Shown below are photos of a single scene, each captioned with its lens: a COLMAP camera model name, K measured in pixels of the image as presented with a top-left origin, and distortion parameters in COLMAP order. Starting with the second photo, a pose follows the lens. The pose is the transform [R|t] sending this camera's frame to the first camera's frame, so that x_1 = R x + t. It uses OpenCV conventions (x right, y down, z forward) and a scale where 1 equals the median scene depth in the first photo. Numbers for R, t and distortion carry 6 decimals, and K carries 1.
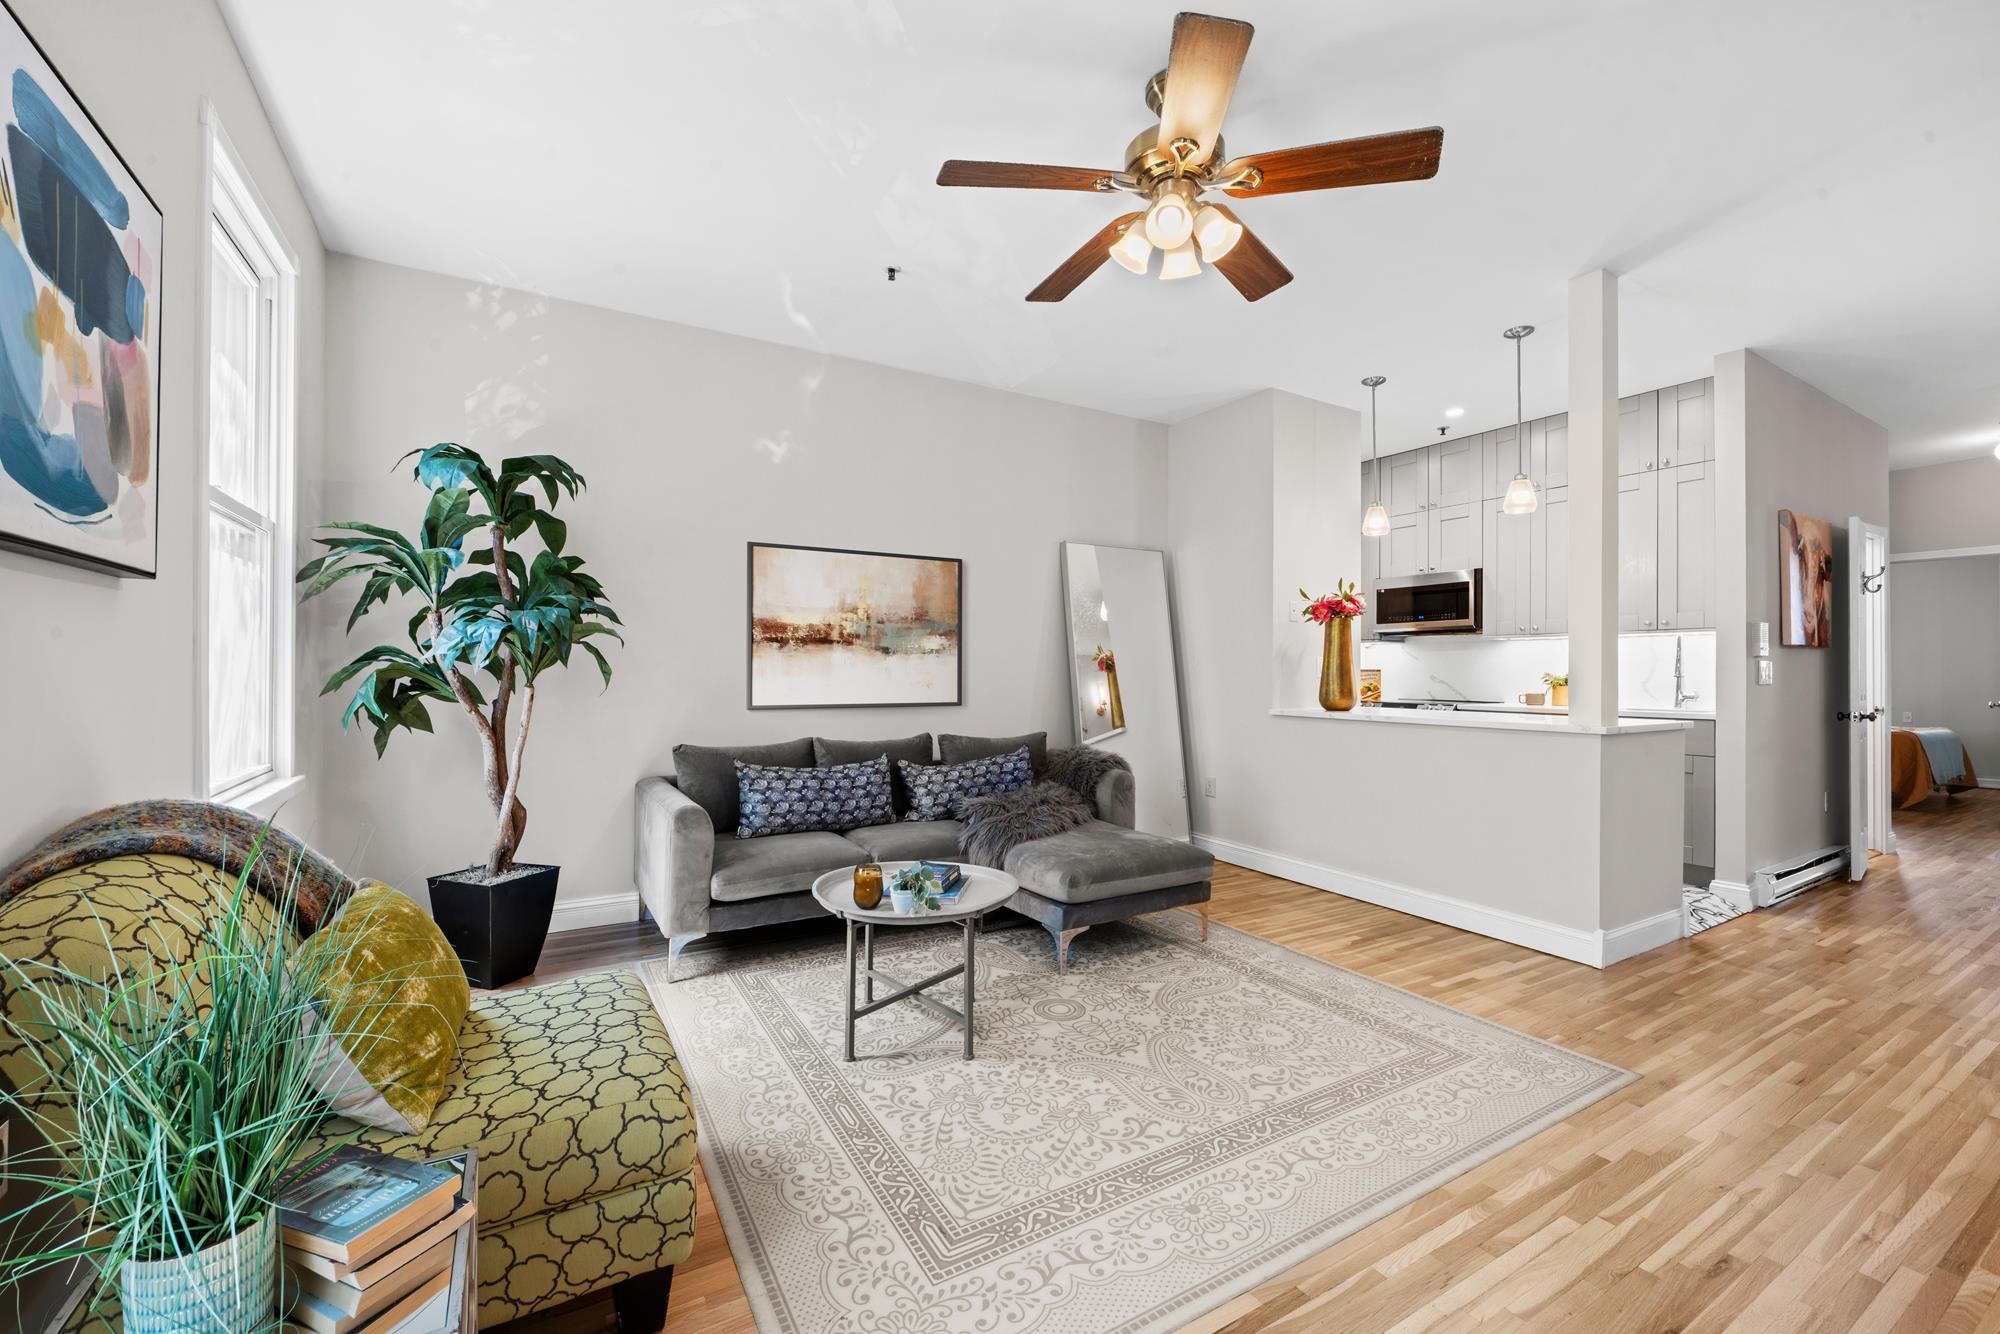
lens RADIAL K [[808.2, 0, 1003.6], [0, 808.2, 669.5], [0, 0, 1]] dist [-0.005596, -0.001365]
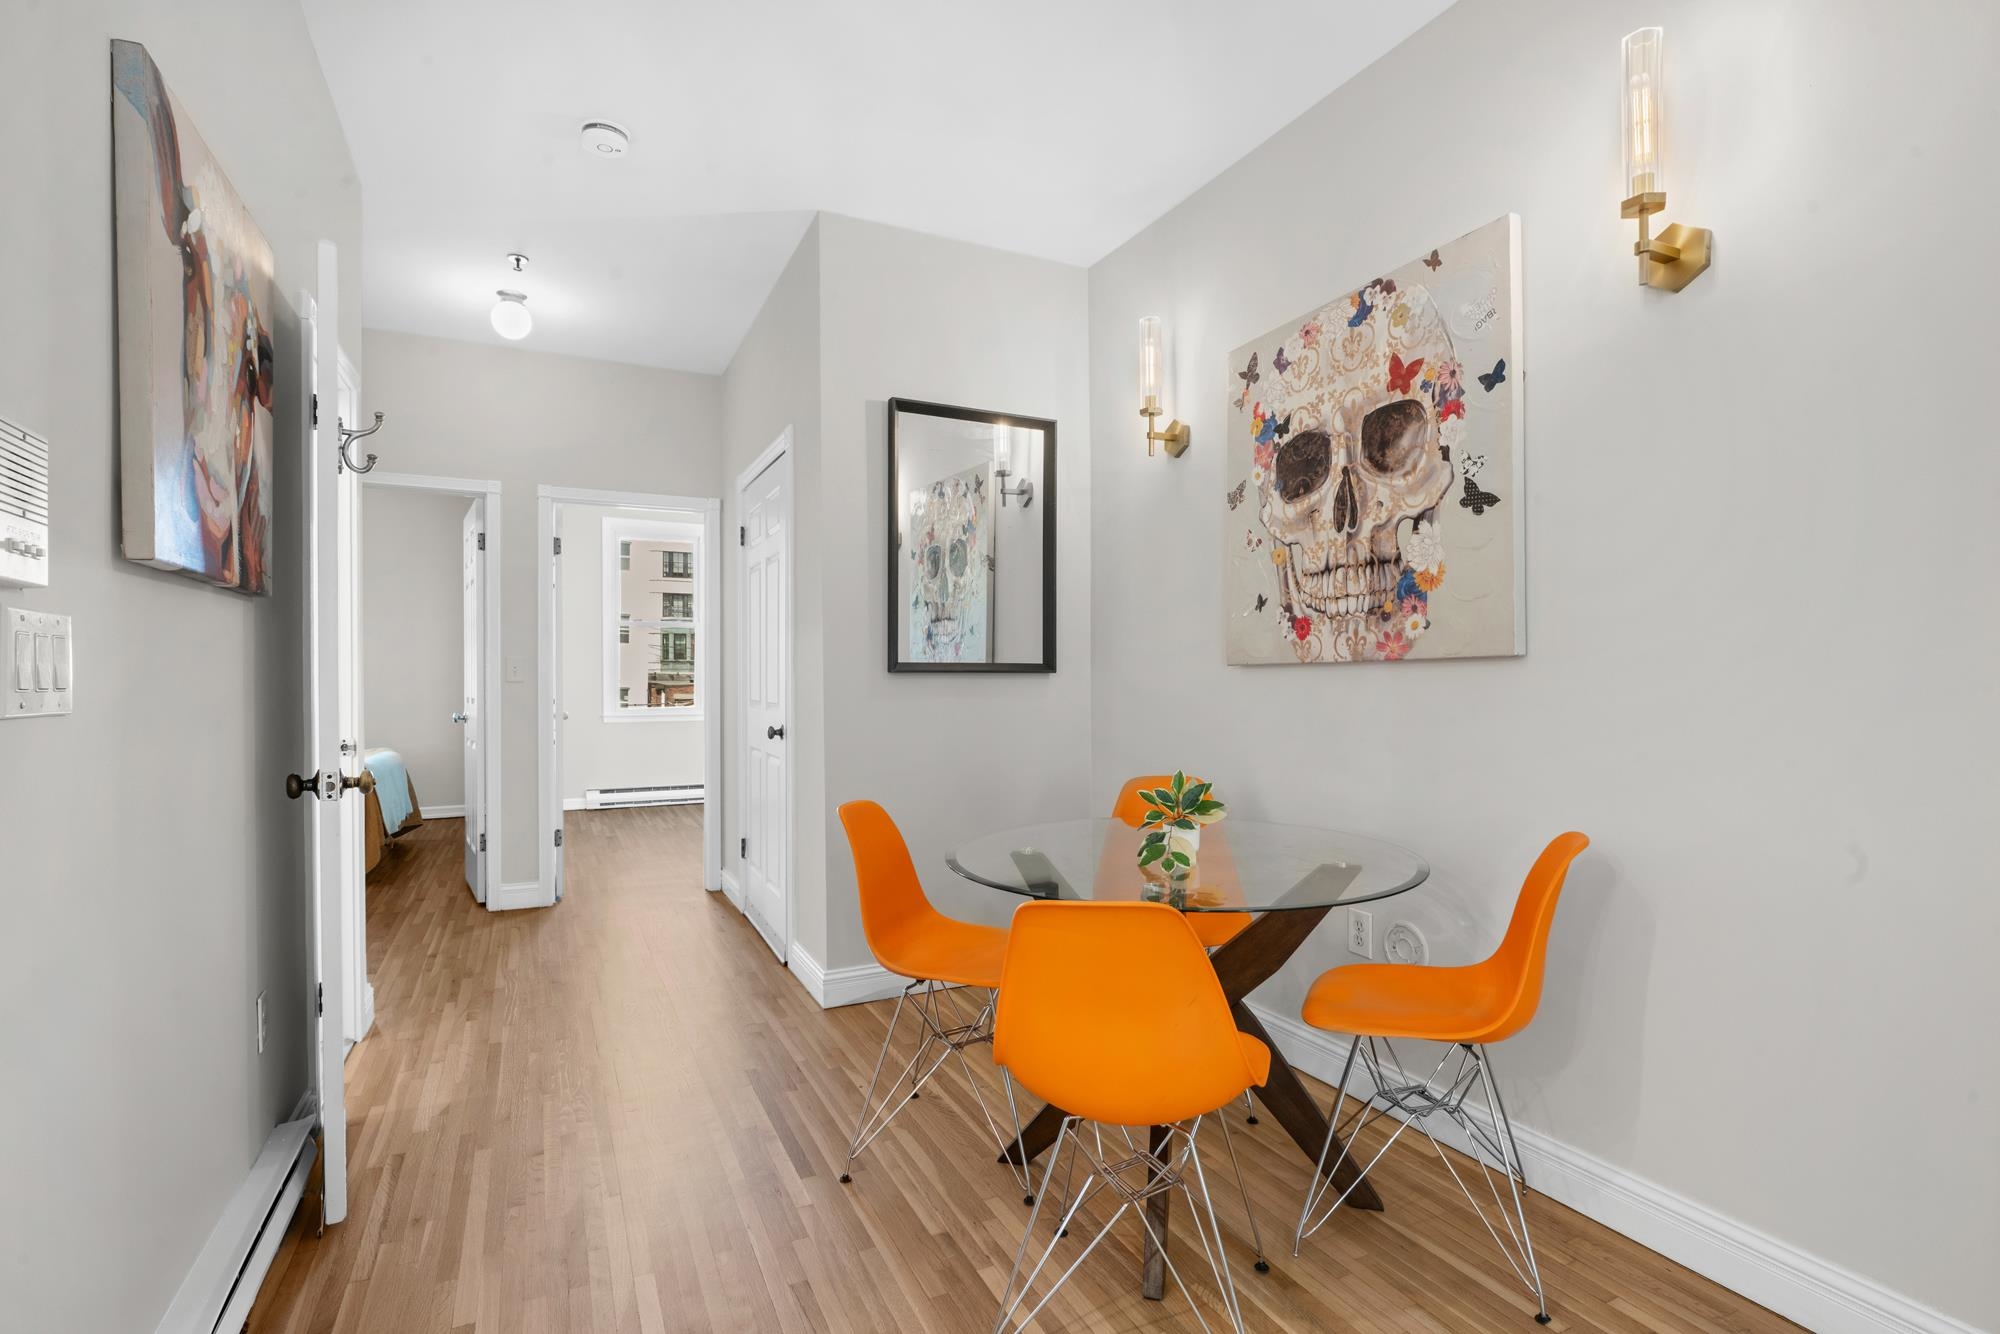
lens RADIAL K [[945.1, 0, 997.8], [0, 945.1, 677.9], [0, 0, 1]] dist [-0.002885, -0.000600]
pose [[0.086038, -0.004037, 0.996284, 0.871892], [-0.004436, 0.999980, 0.004435, 0.006203], [-0.996282, -0.004801, 0.086018, 0.871828]]
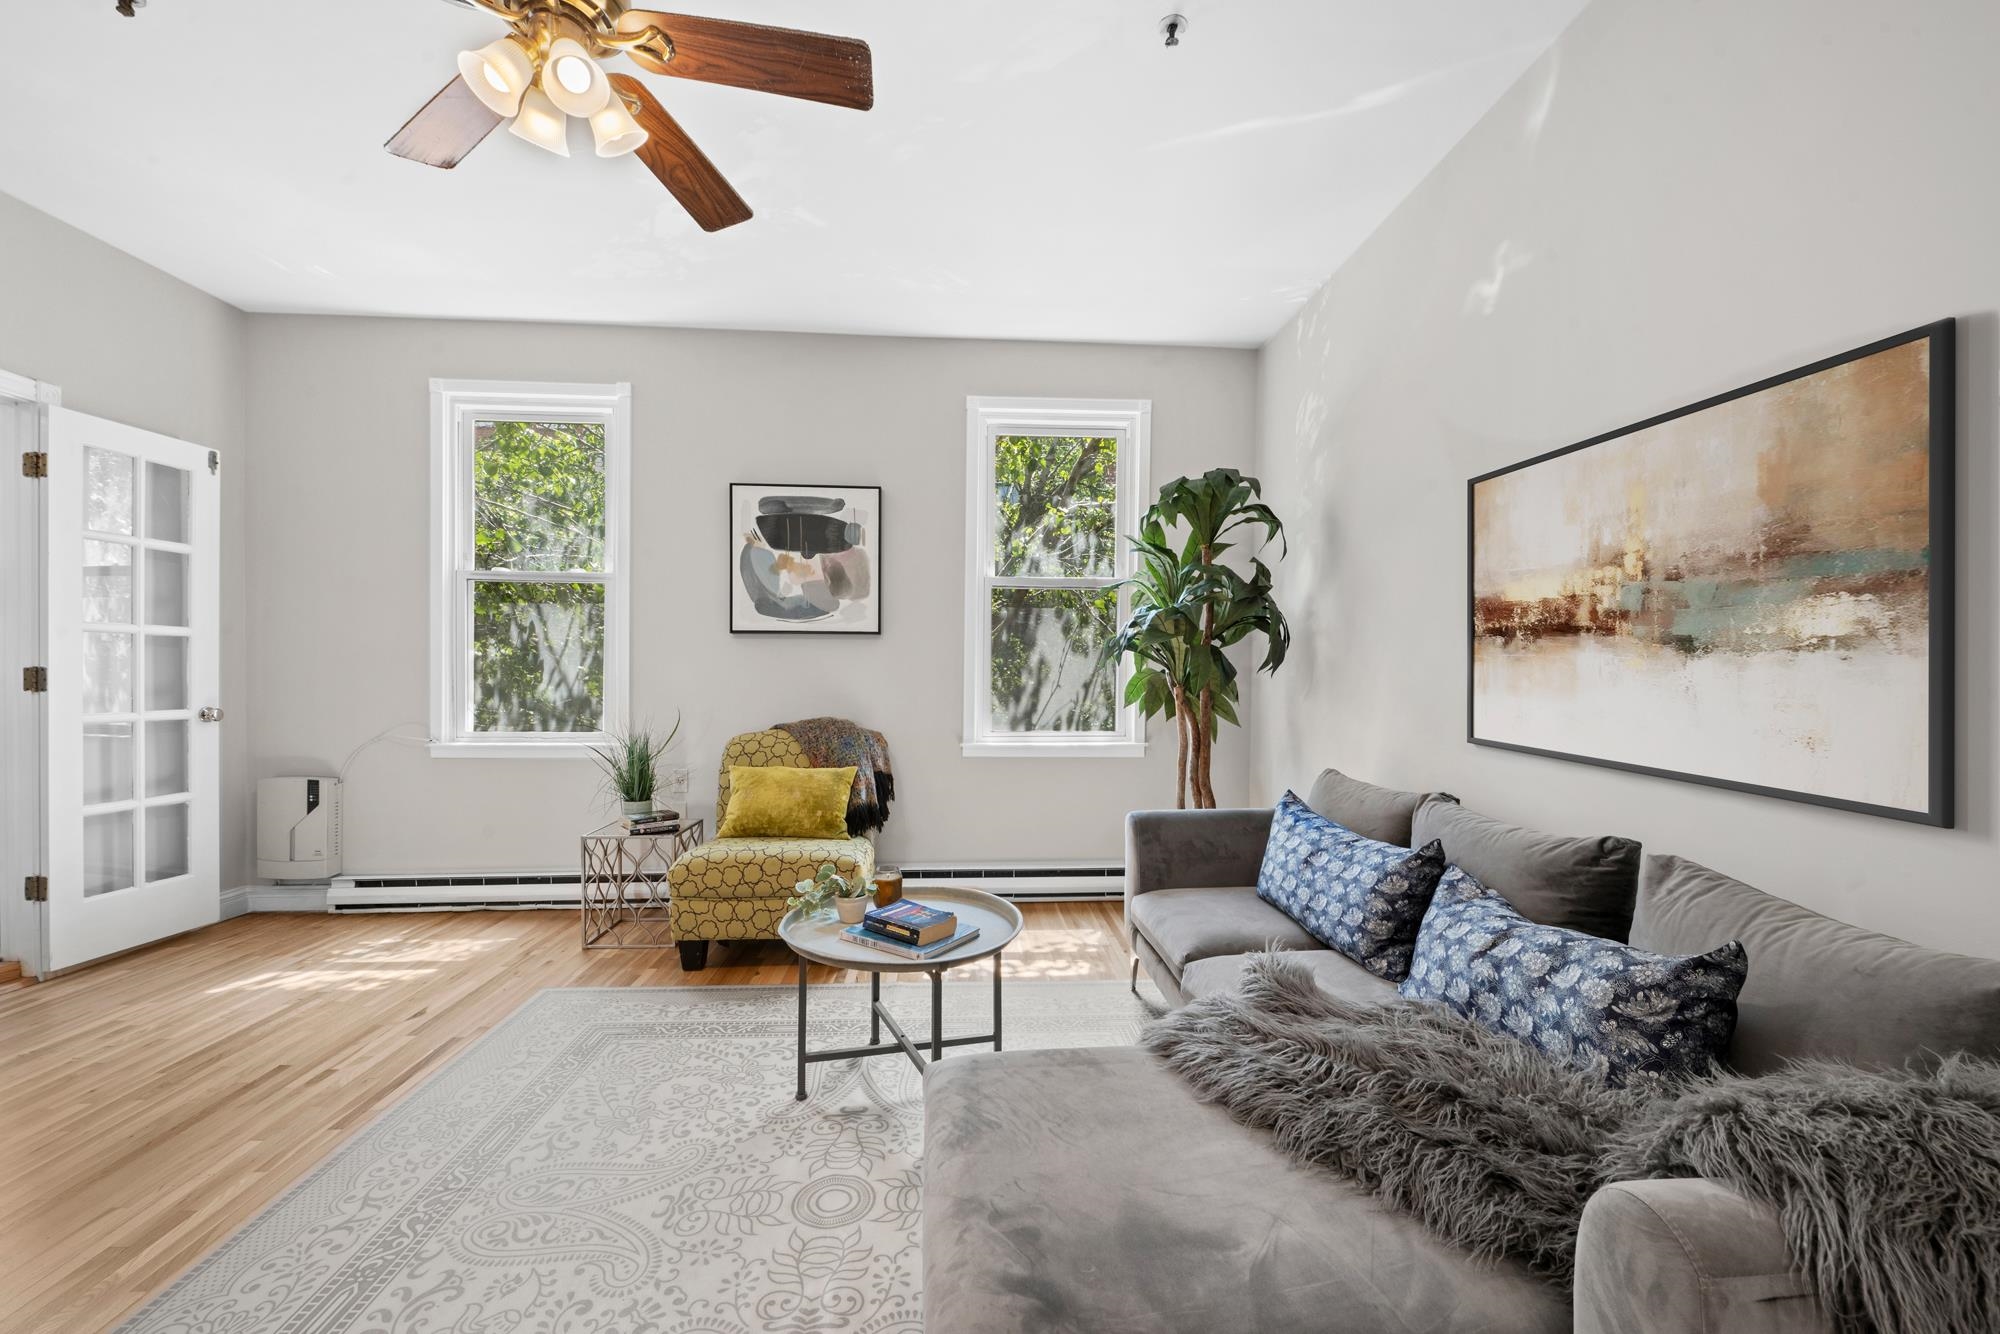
lens RADIAL K [[808.2, 0, 1008.4], [0, 808.2, 682.3], [0, 0, 1]] dist [-0.005596, -0.001365]
pose [[-0.451075, 0.017361, -0.892317, 0.471673], [-0.011992, 0.999603, 0.025511, -0.013895], [0.892405, 0.022208, -0.450688, 1.147637]]
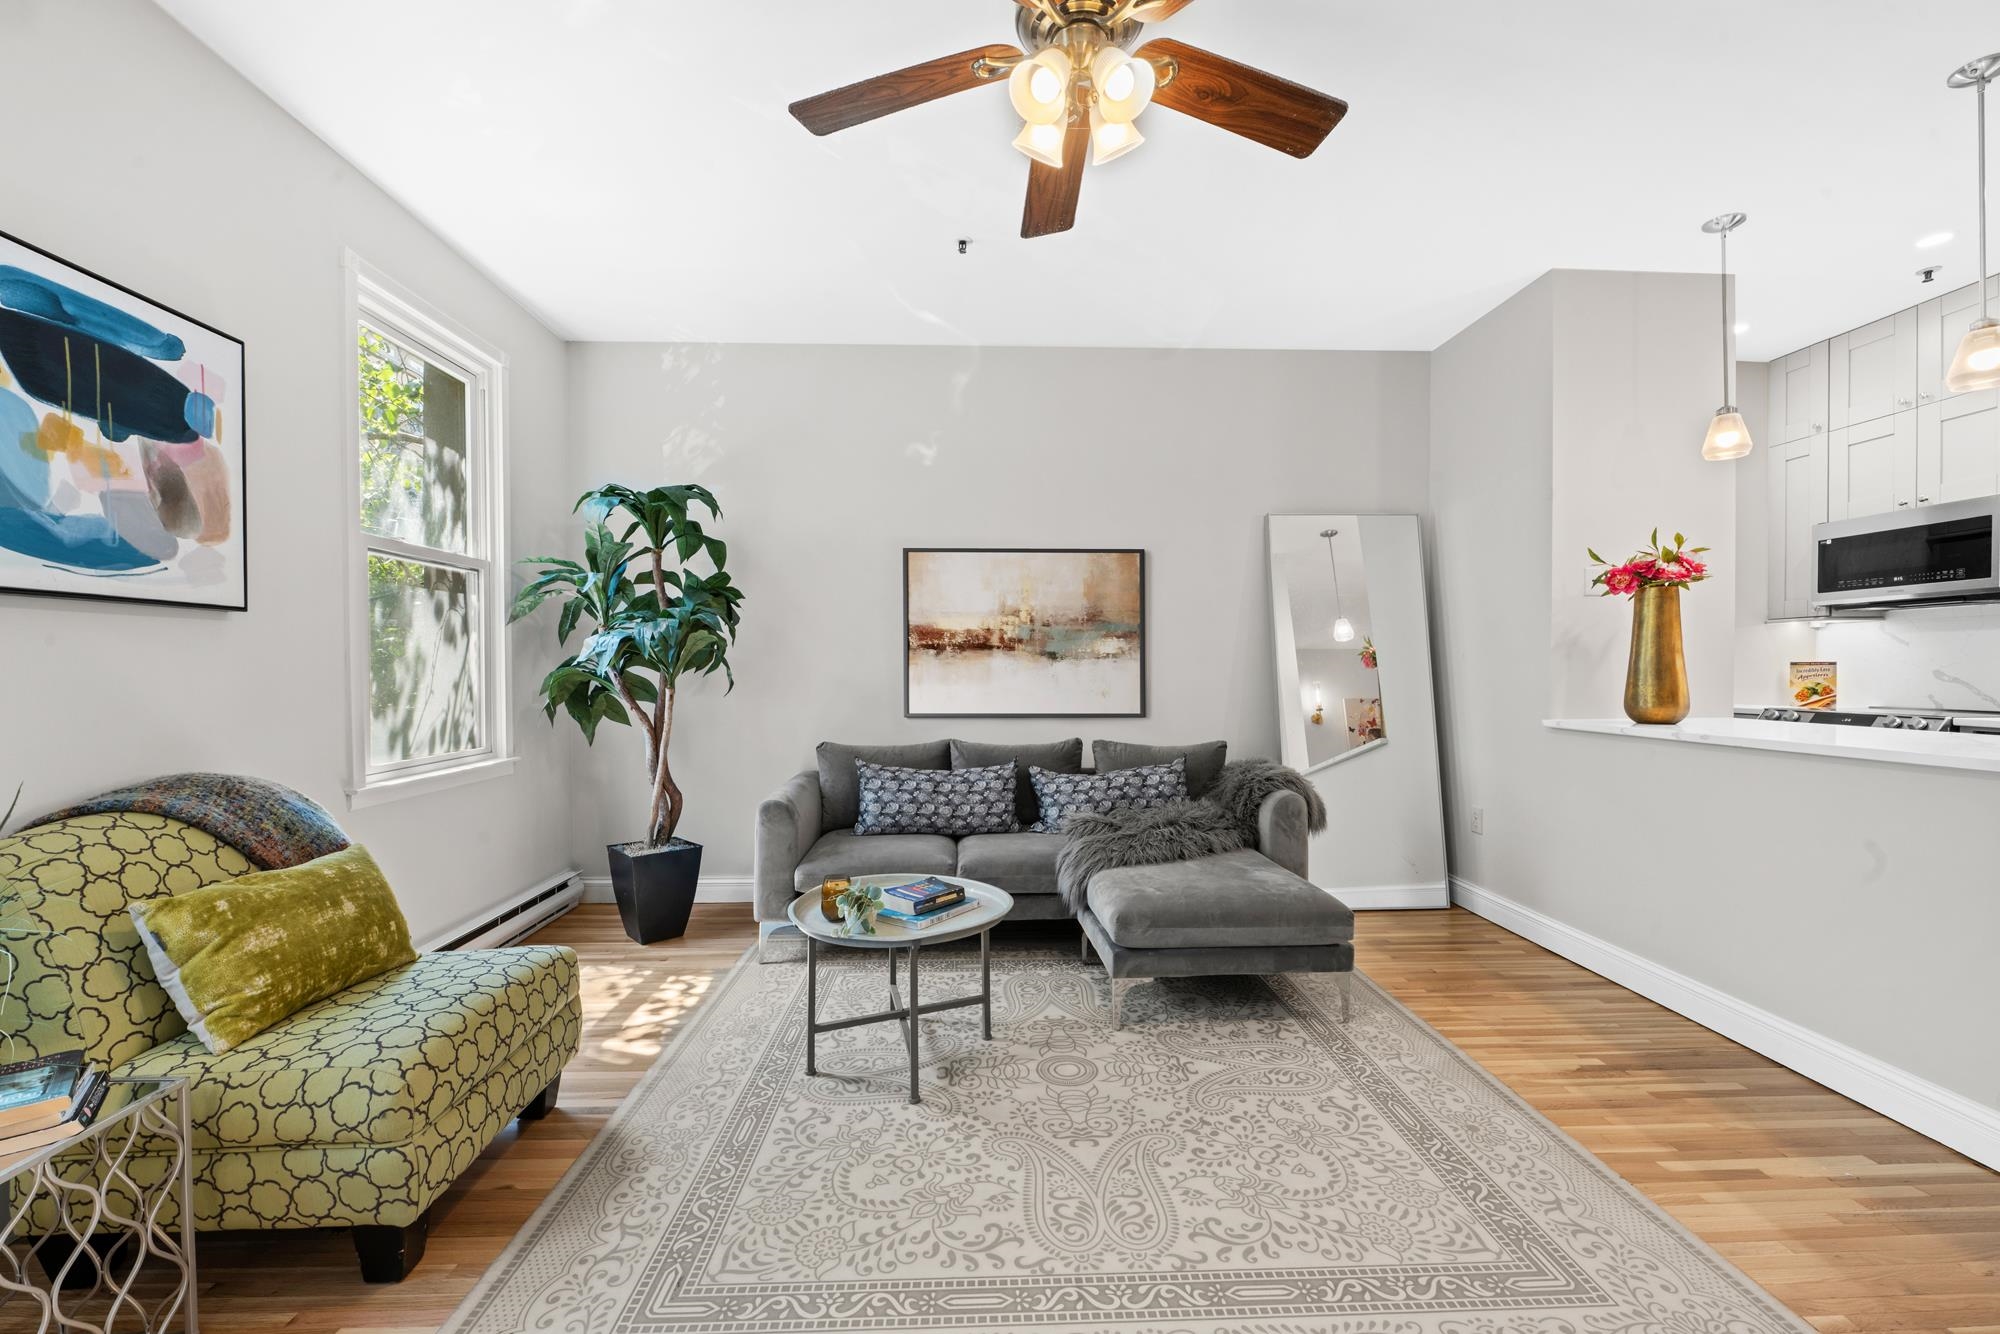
lens RADIAL K [[808.2, 0, 1005.0], [0, 808.2, 684.2], [0, 0, 1]] dist [-0.005596, -0.001365]
pose [[0.878958, -0.001530, -0.476896, 0.338074], [0.010291, 0.999823, 0.015758, 0.001384], [0.476787, -0.018758, 0.878818, 0.187522]]
